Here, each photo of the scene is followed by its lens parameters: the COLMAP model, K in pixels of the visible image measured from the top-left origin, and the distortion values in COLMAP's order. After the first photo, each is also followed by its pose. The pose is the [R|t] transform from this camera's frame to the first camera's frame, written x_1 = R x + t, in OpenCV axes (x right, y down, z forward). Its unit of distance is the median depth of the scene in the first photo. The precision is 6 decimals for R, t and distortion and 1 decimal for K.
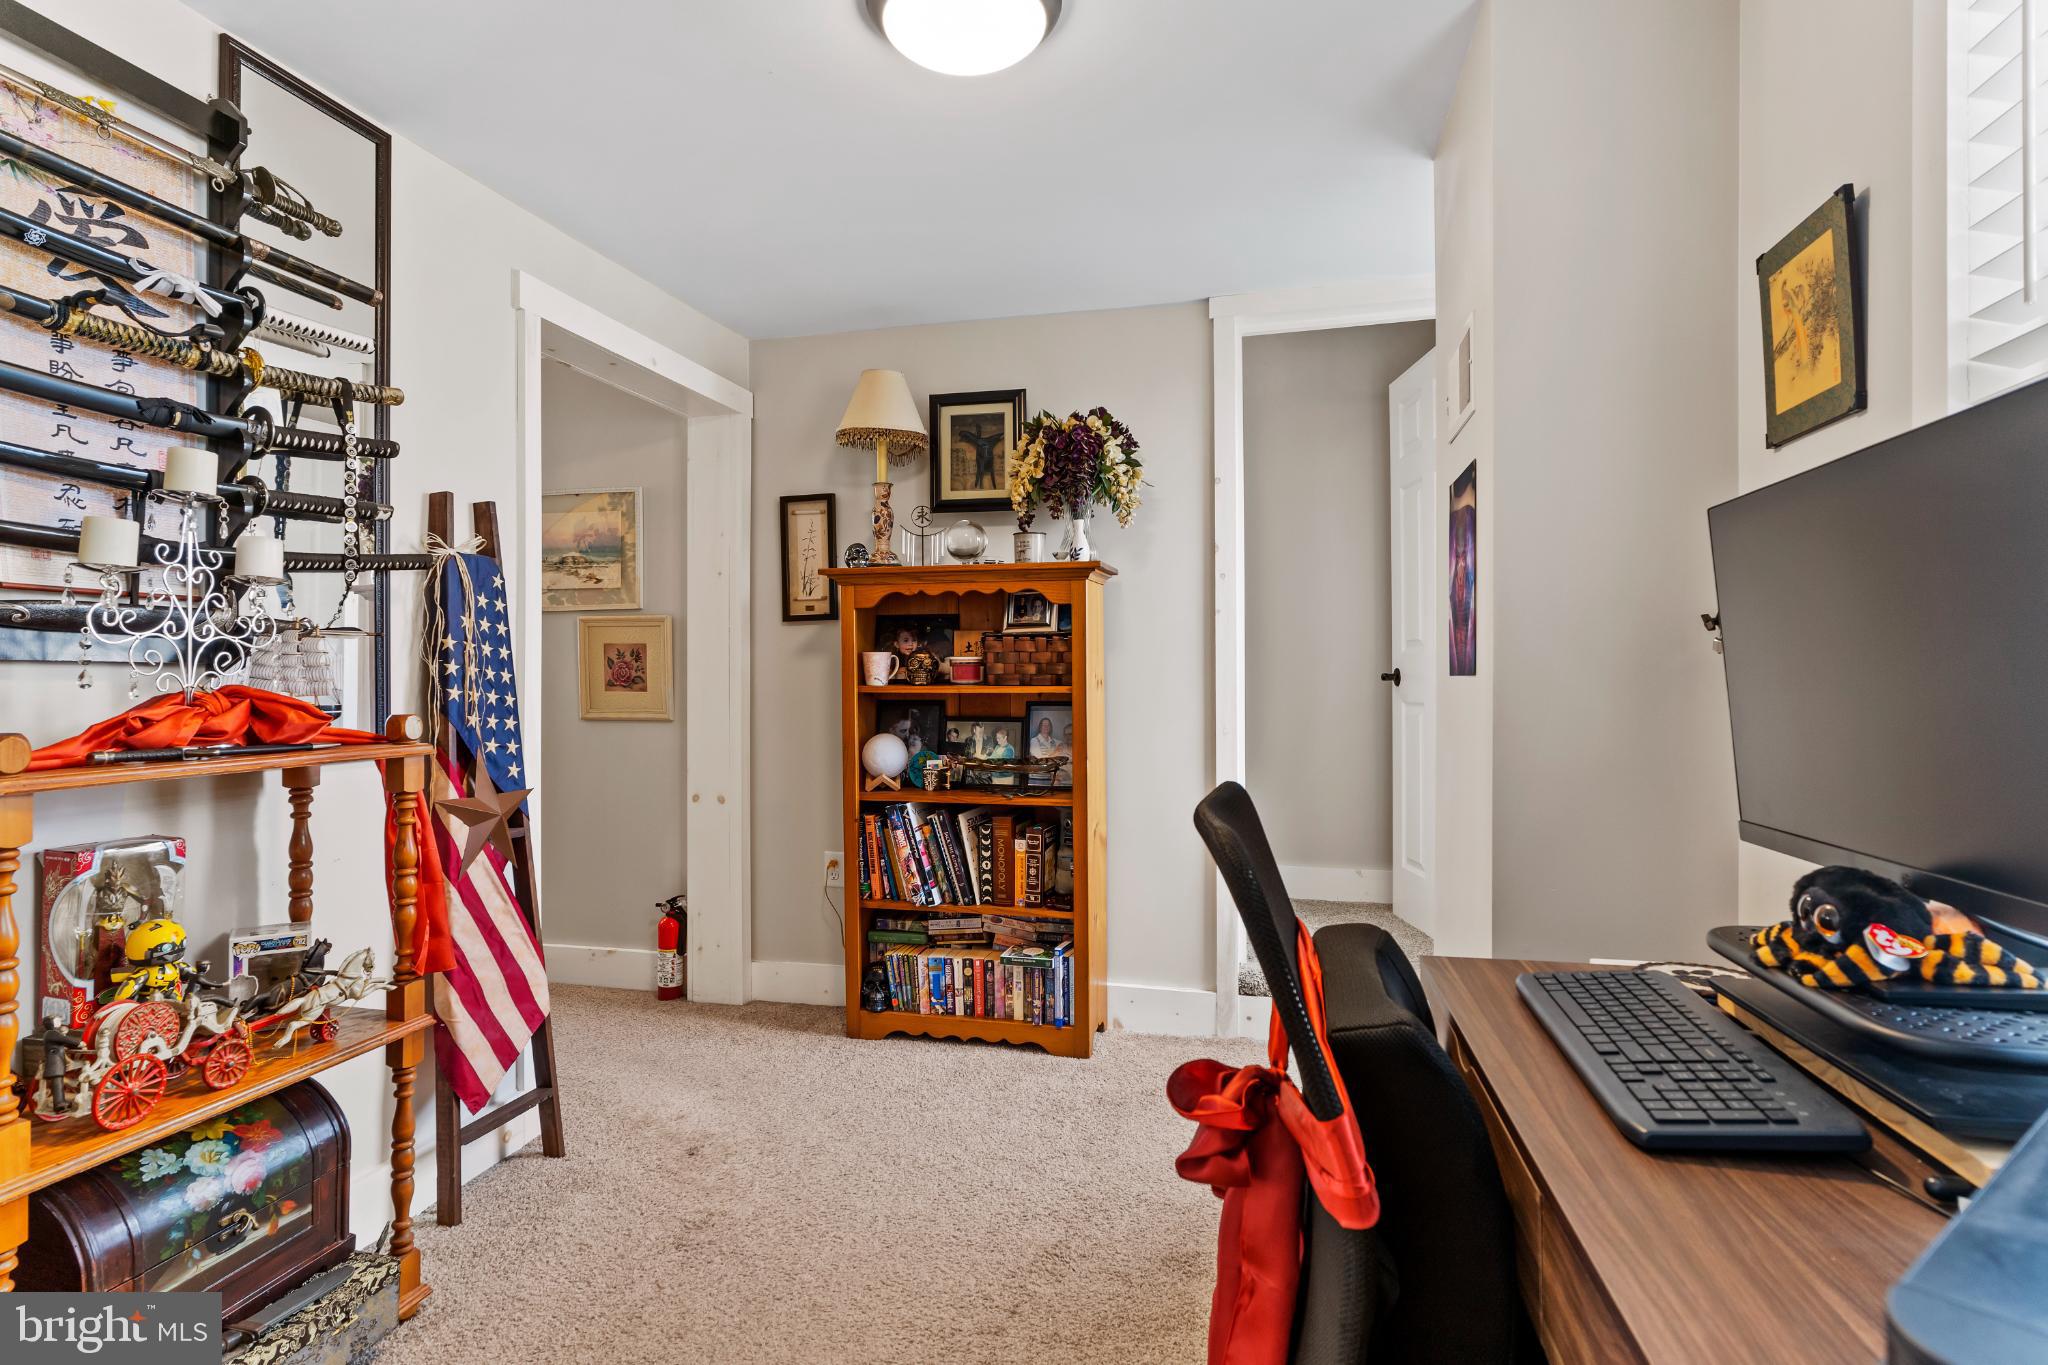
lens RADIAL K [[1047.4, 0, 1025.2], [0, 1047.4, 684.3], [0, 0, 1]] dist [0.000277, -0.000095]
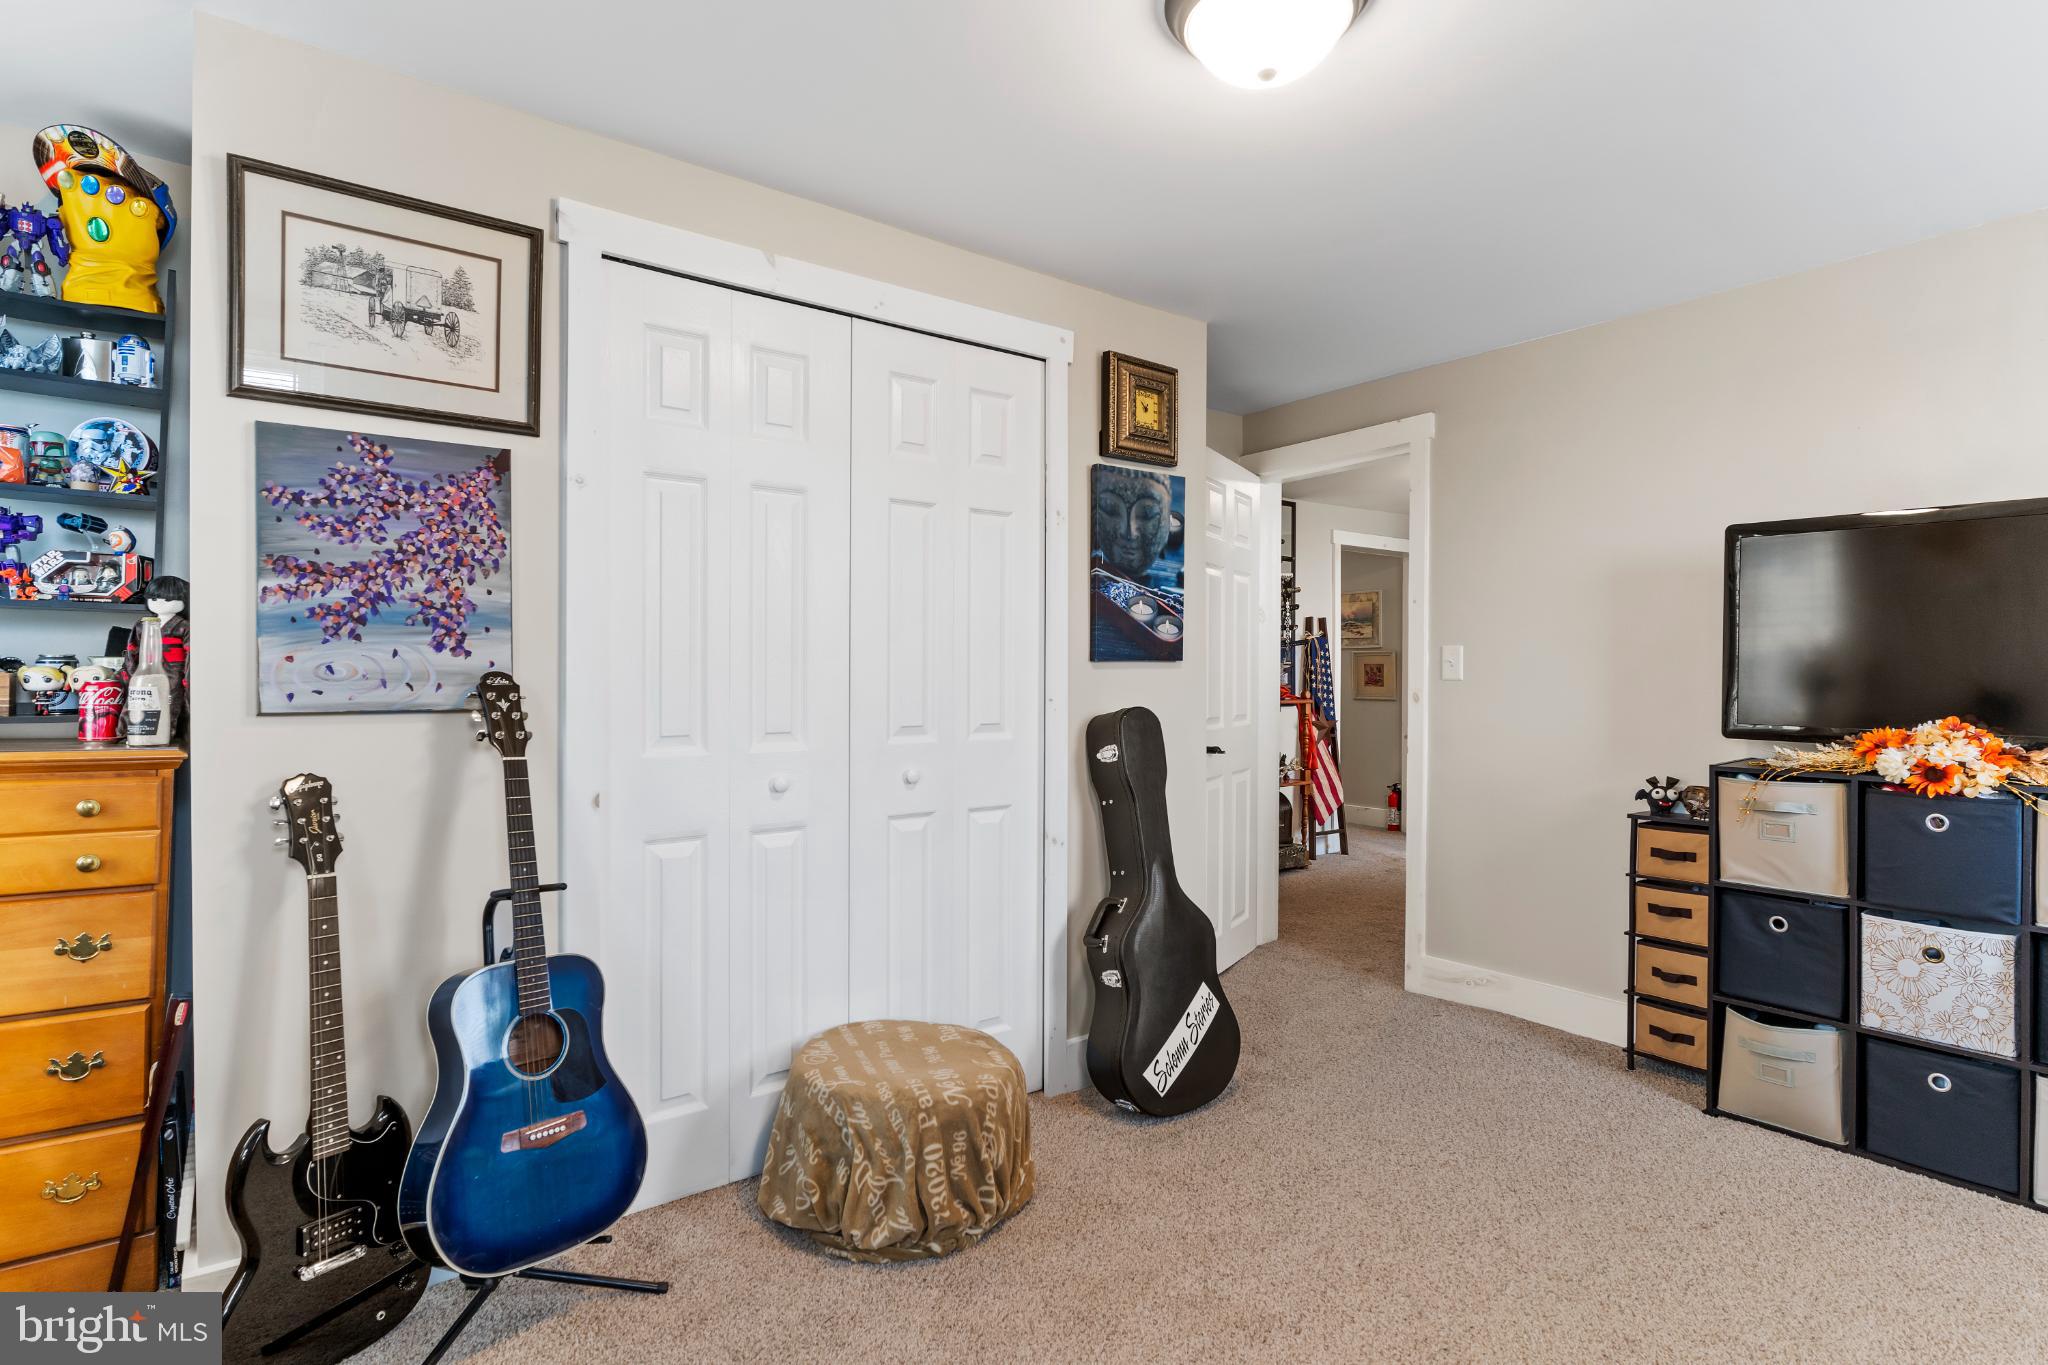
lens RADIAL K [[1047.4, 0, 1025.5], [0, 1047.4, 682.2], [0, 0, 1]] dist [0.000277, -0.000095]
pose [[0.765802, 0.003315, -0.643067, 0.690125], [-0.005031, 0.999987, -0.000837, 0.005474], [0.643056, 0.003876, 0.765809, -1.682315]]
